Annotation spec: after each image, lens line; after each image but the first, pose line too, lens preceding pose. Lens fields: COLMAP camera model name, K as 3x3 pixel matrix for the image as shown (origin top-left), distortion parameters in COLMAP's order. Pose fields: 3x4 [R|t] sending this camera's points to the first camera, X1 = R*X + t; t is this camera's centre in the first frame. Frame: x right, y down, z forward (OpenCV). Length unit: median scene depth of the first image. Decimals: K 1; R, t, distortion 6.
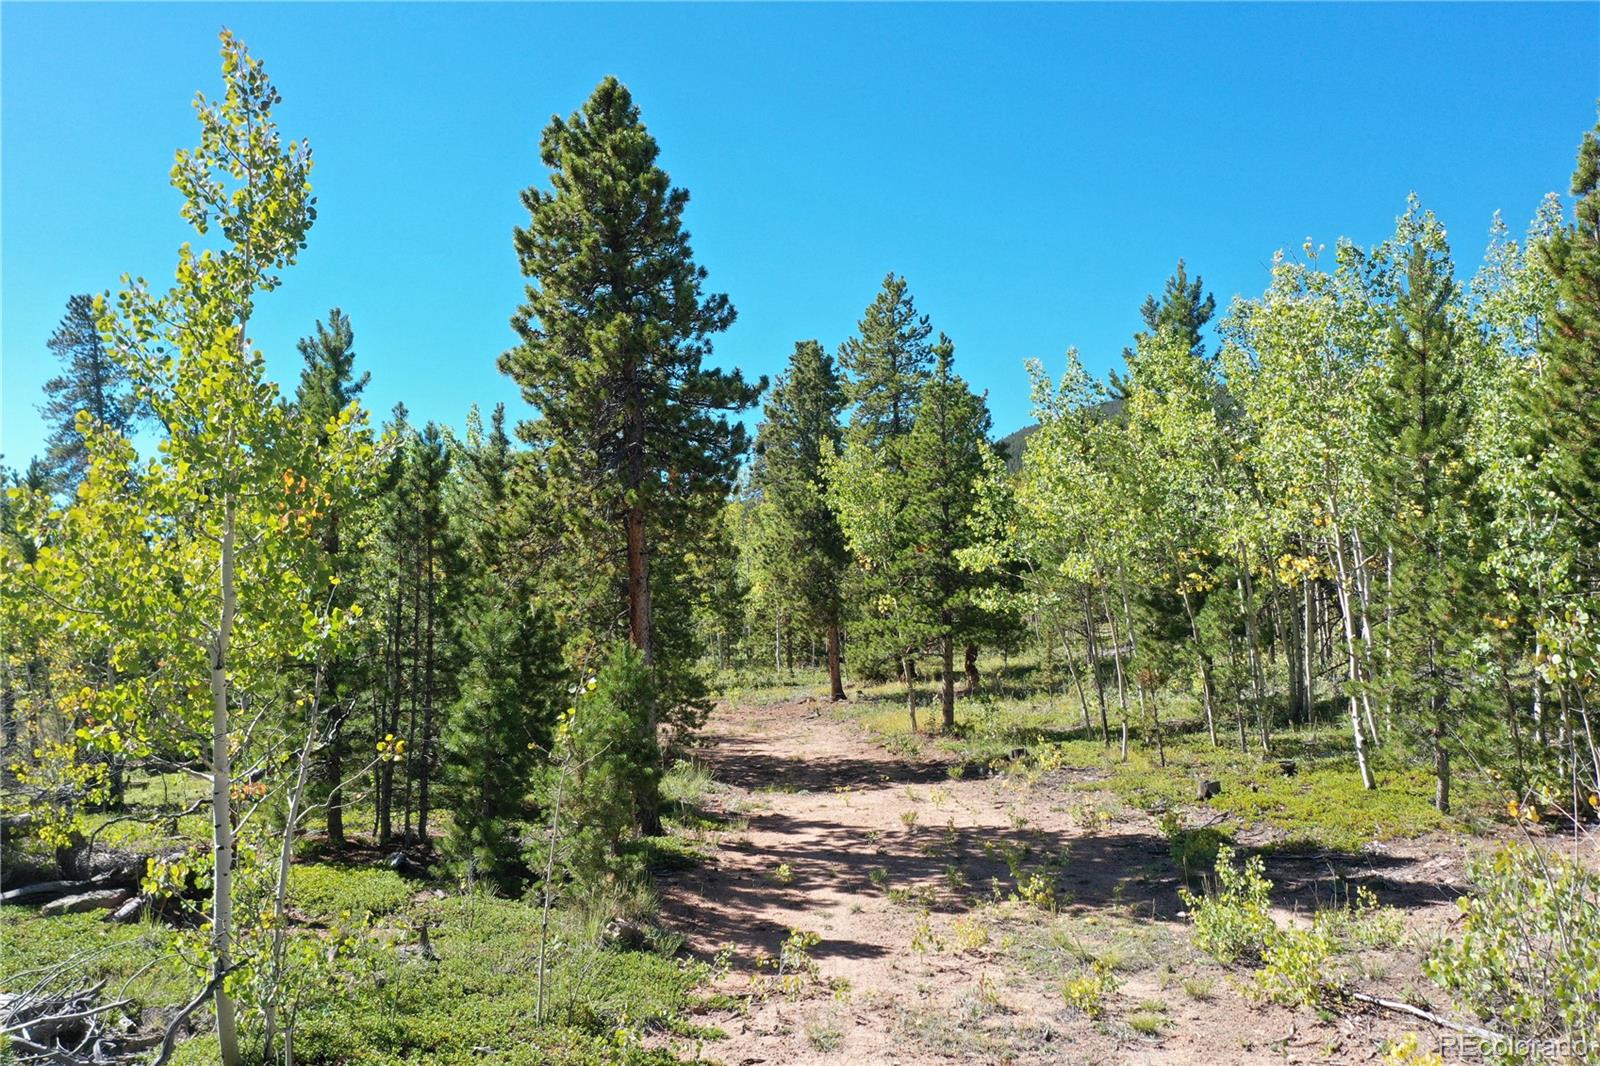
lens RADIAL K [[1275.7, 0, 804.4], [0, 1275.7, 527.6], [0, 0, 1]] dist [0.005042, 0.007435]
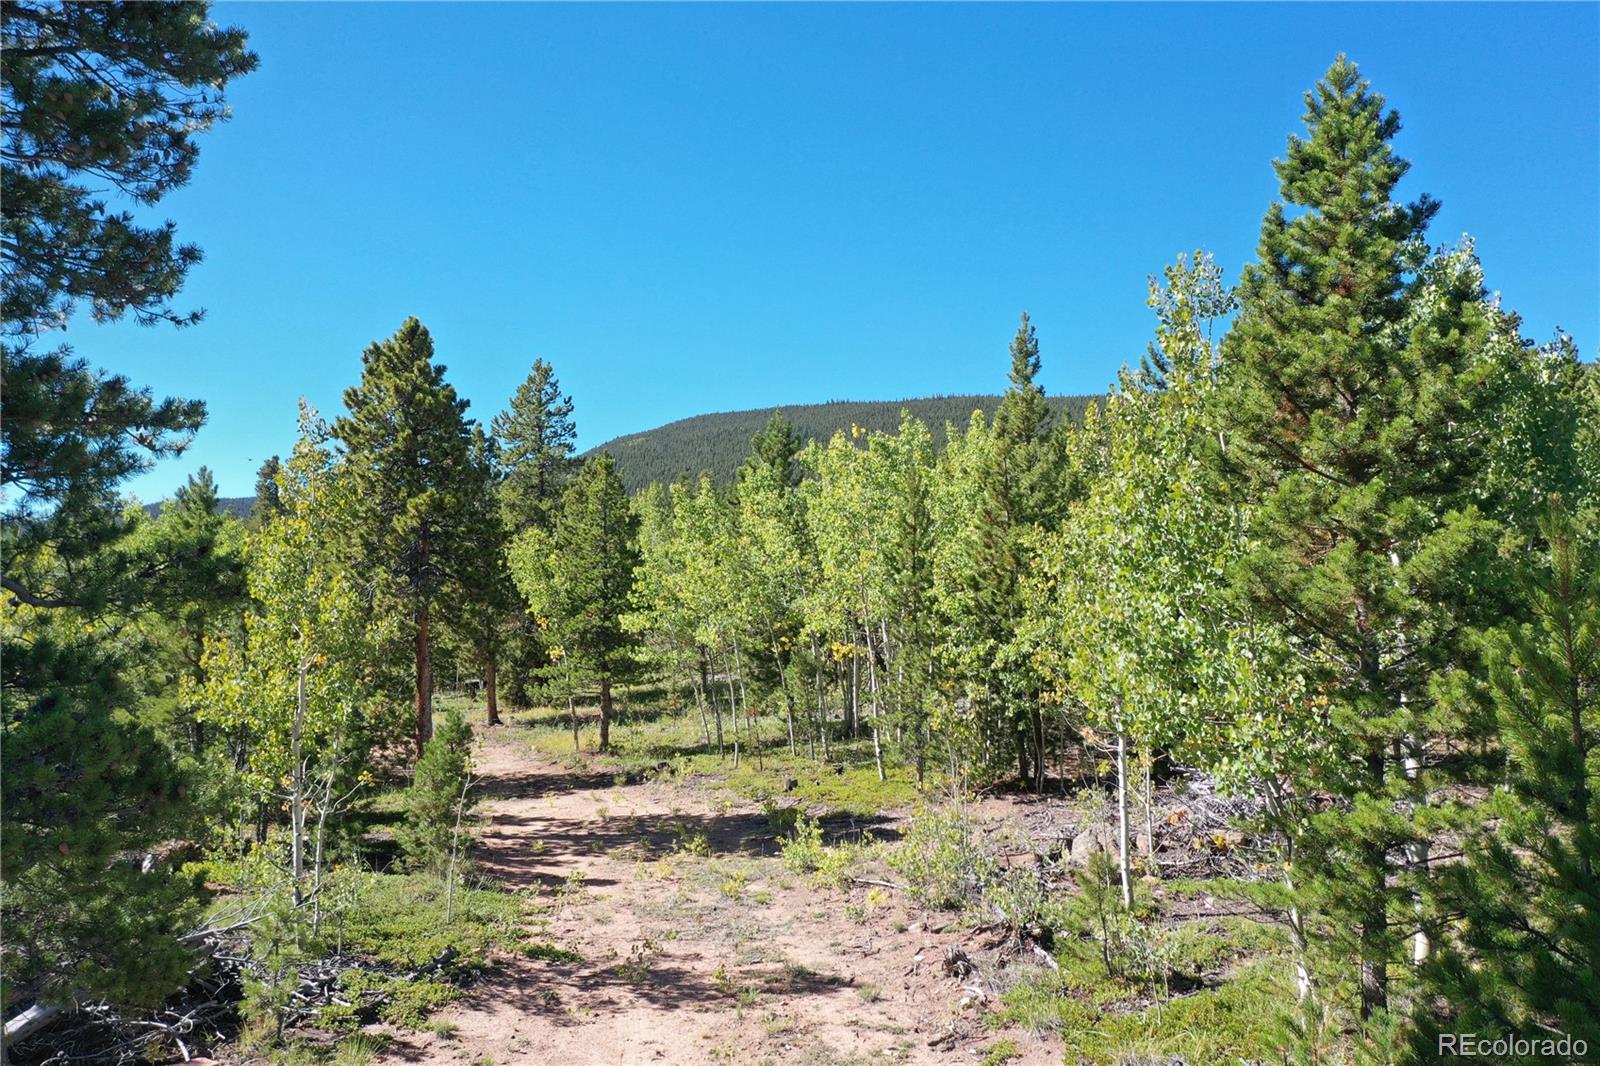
lens RADIAL K [[1275.7, 0, 802.0], [0, 1275.7, 536.8], [0, 0, 1]] dist [0.005042, 0.007435]
pose [[0.950368, 0.019845, 0.310494, -0.175899], [-0.020468, 0.999790, -0.001250, -0.105539], [-0.310454, -0.005167, 0.950574, -0.532501]]
